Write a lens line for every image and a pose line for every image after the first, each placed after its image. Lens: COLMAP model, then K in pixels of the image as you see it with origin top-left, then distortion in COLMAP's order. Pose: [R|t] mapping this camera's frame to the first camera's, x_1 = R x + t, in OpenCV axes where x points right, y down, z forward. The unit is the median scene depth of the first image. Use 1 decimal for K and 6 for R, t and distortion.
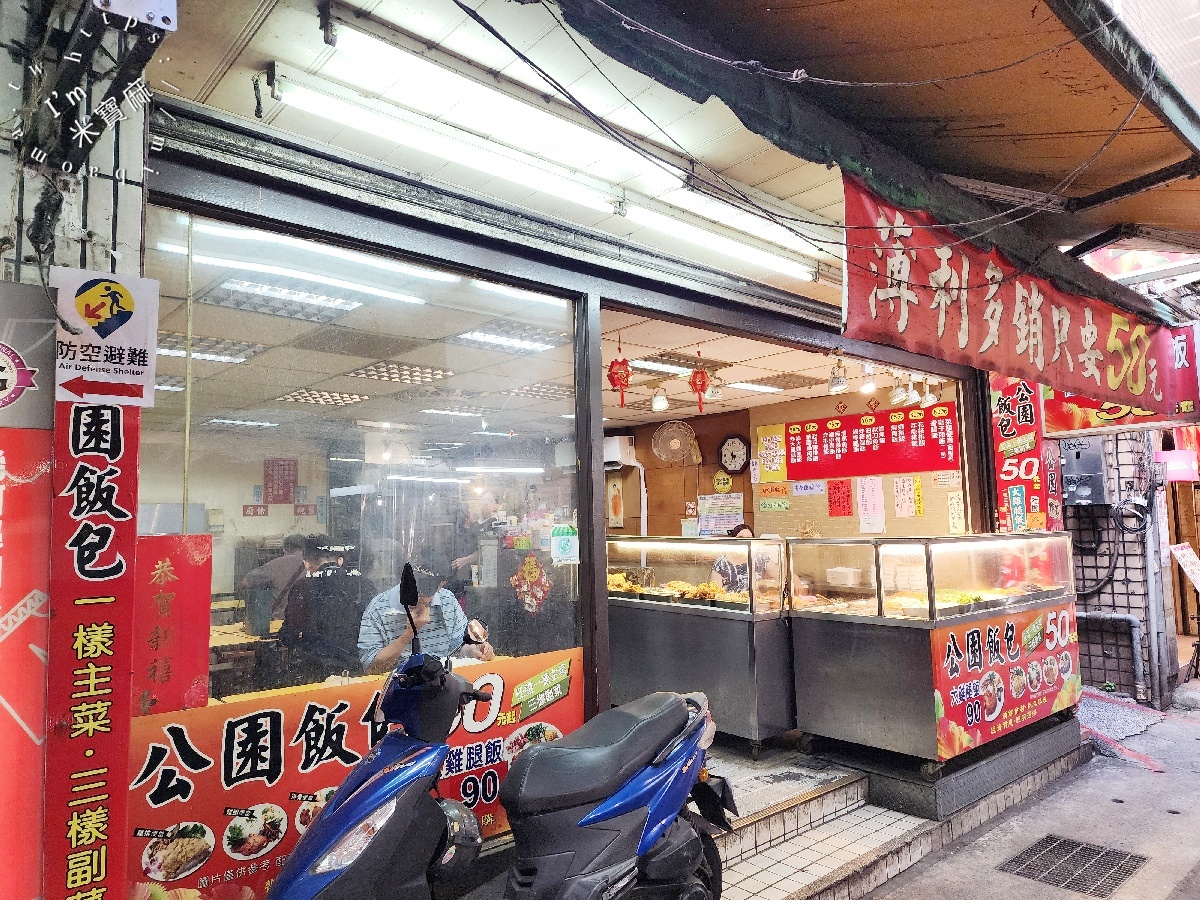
lens RADIAL K [[793.5, 0, 593.6], [0, 793.5, 454.7], [0, 0, 1]] dist [0.051867, -0.048004]
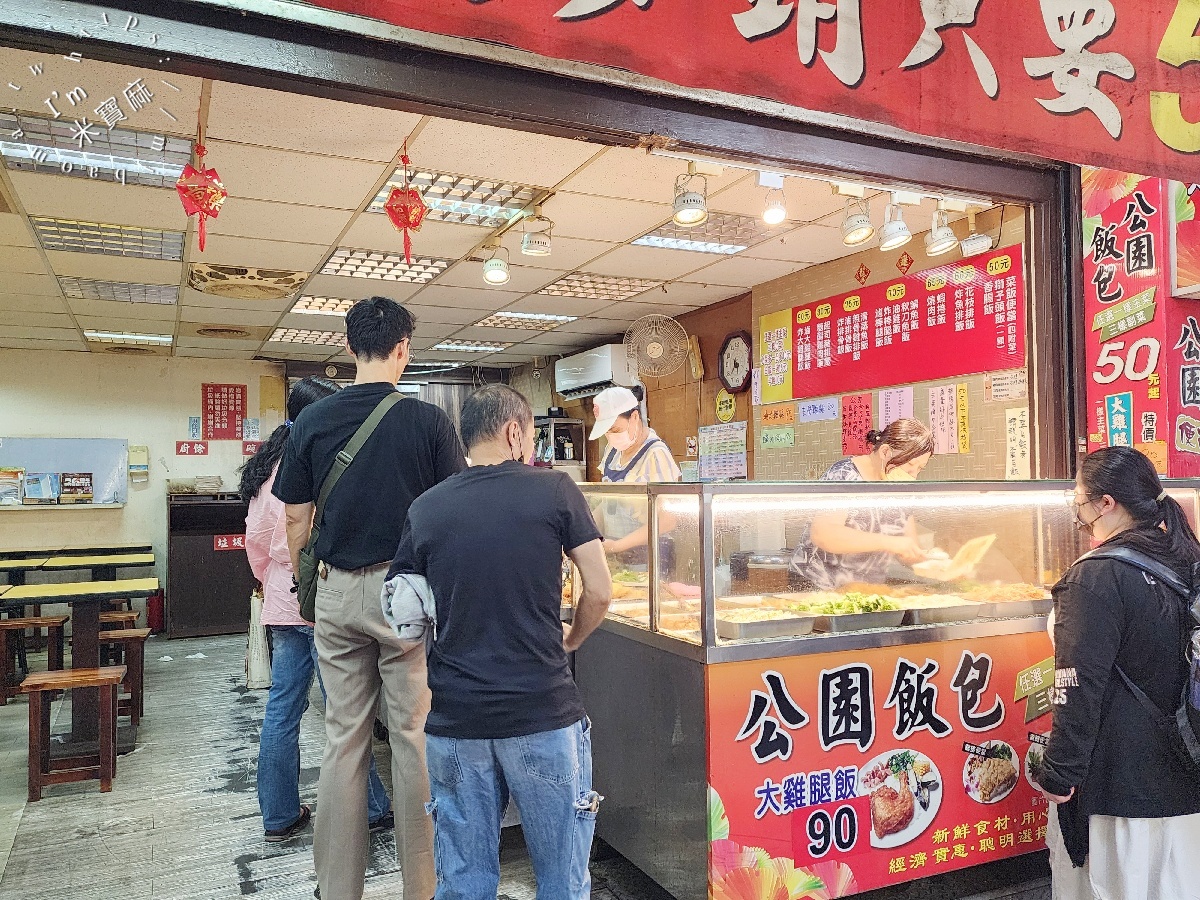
lens RADIAL K [[906.7, 0, 605.1], [0, 906.7, 462.7], [0, 0, 1]] dist [0.010192, 0.002248]
pose [[0.958909, 0.007771, -0.283607, 0.322214], [0.011650, 0.997703, 0.066728, 0.035024], [0.283474, -0.067290, 0.956616, 0.282441]]
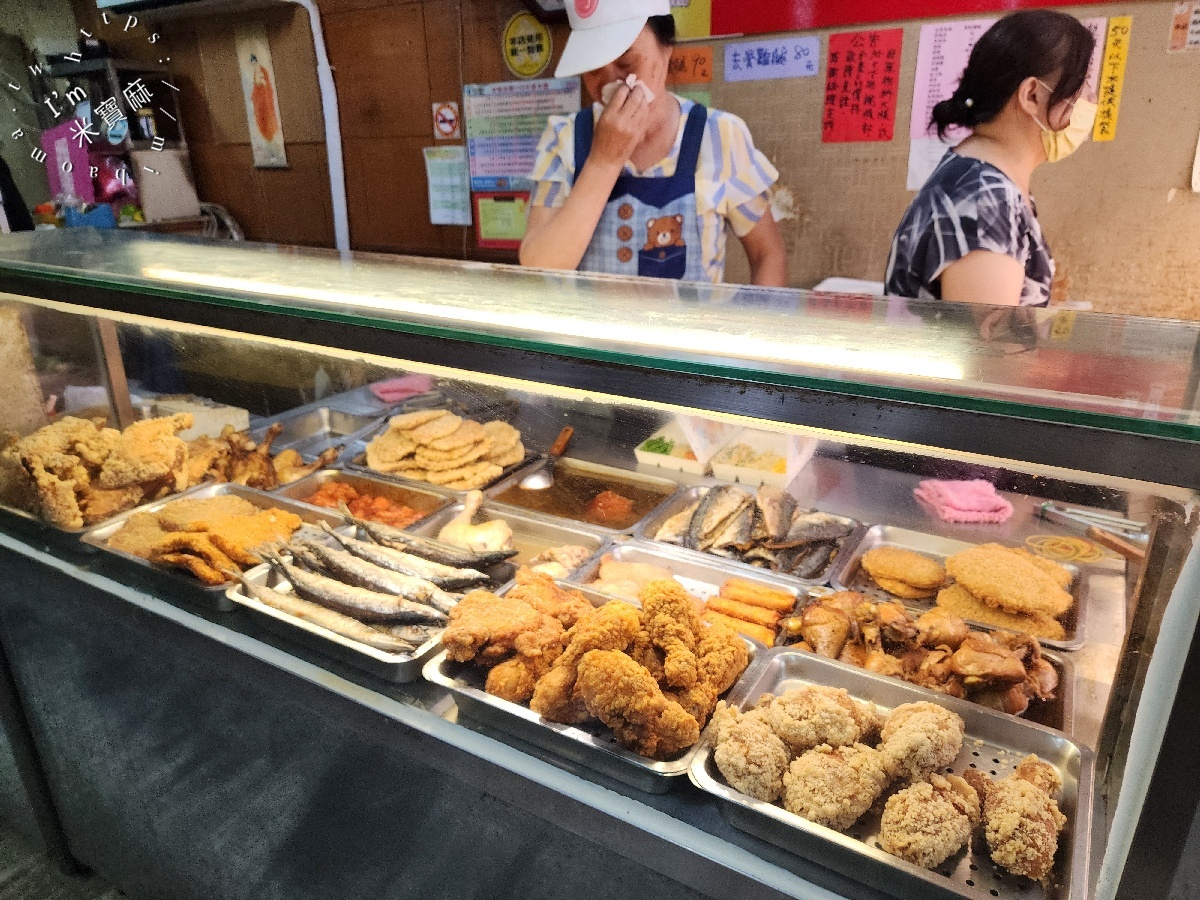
lens RADIAL K [[793.5, 0, 593.6], [0, 793.5, 454.7], [0, 0, 1]] dist [0.051867, -0.048004]
pose [[0.950133, -0.104461, 0.293830, 0.066188], [-0.032394, 0.904068, 0.426159, 0.053788], [-0.310159, -0.414425, 0.855601, 0.654576]]
